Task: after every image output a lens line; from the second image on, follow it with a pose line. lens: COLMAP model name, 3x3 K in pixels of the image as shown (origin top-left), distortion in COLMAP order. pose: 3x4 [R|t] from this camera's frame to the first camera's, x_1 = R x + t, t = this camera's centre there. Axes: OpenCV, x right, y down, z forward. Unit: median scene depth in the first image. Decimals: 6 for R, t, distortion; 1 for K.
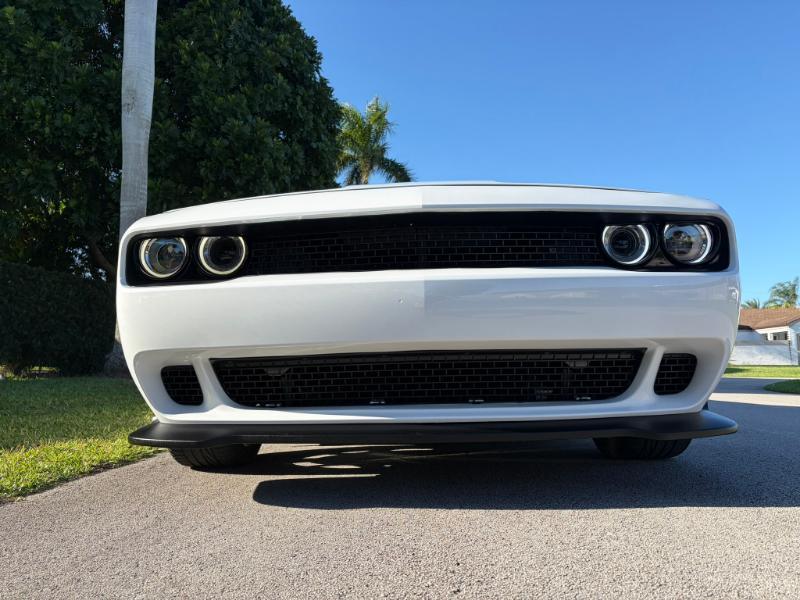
lens RADIAL K [[612.6, 0, 397.6], [0, 612.6, 306.7], [0, 0, 1]] dist [0.034459, -0.029640]
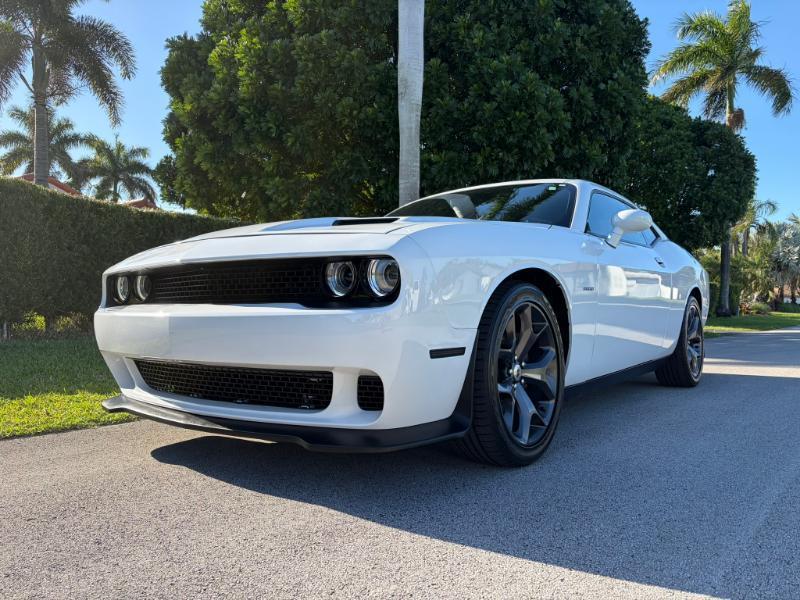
lens RADIAL K [[612.6, 0, 397.2], [0, 612.6, 302.6], [0, 0, 1]] dist [0.034459, -0.029640]
pose [[0.822284, 0.012094, -0.568948, 0.191943], [0.037851, 0.996398, 0.075884, -0.024481], [0.567817, -0.083934, 0.818865, 0.023322]]
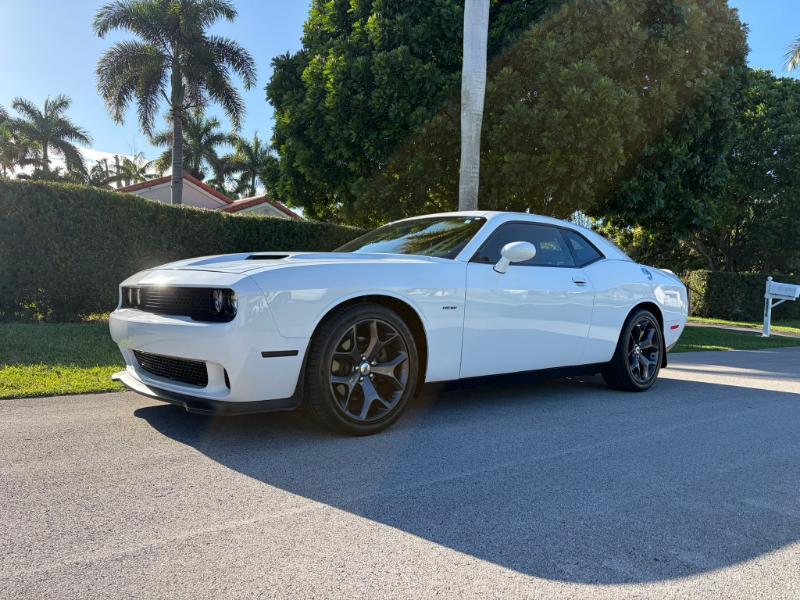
lens RADIAL K [[612.6, 0, 397.0], [0, 612.6, 302.1], [0, 0, 1]] dist [0.034459, -0.029640]
pose [[0.685639, 0.047207, -0.726409, 0.344887], [0.024335, 0.995851, 0.087686, -0.042080], [0.727535, -0.077798, 0.681646, 0.033323]]
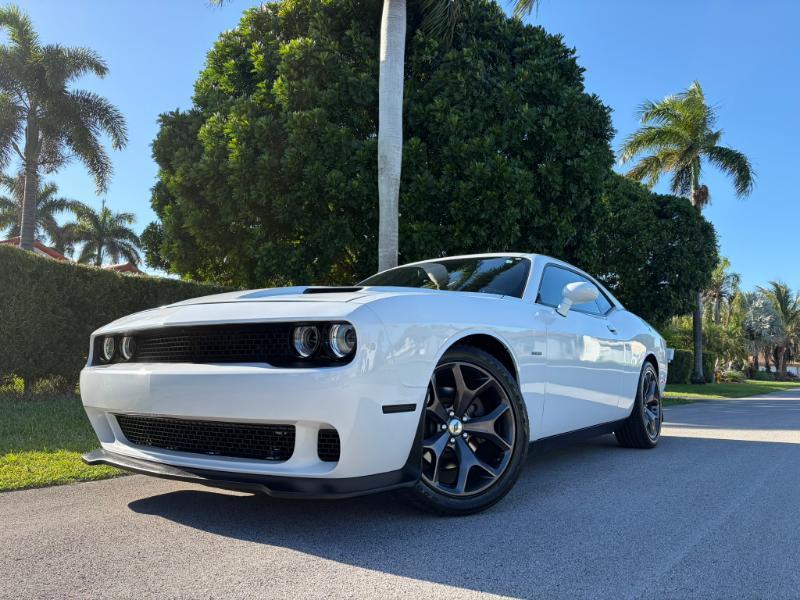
lens RADIAL K [[612.6, 0, 401.2], [0, 612.6, 305.0], [0, 0, 1]] dist [0.034459, -0.029640]
pose [[0.840805, -0.038902, -0.539939, 0.216635], [0.029573, 0.999226, -0.025942, -0.024351], [0.540530, 0.005844, 0.841304, 0.003660]]
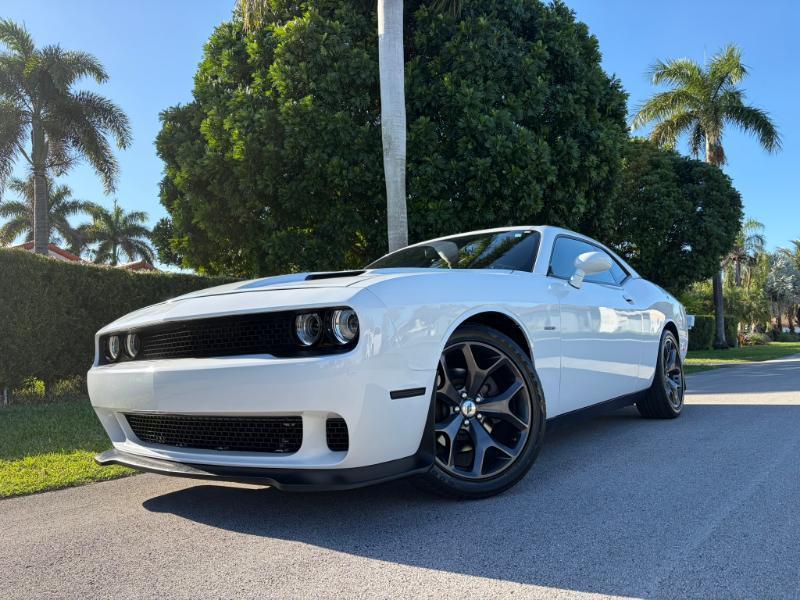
lens RADIAL K [[612.6, 0, 400.9], [0, 612.6, 304.0], [0, 0, 1]] dist [0.034459, -0.029640]
pose [[0.823190, -0.071314, -0.563270, 0.215806], [0.086351, 0.996265, 0.000063, -0.024017], [0.561162, -0.048691, 0.826273, 0.013084]]
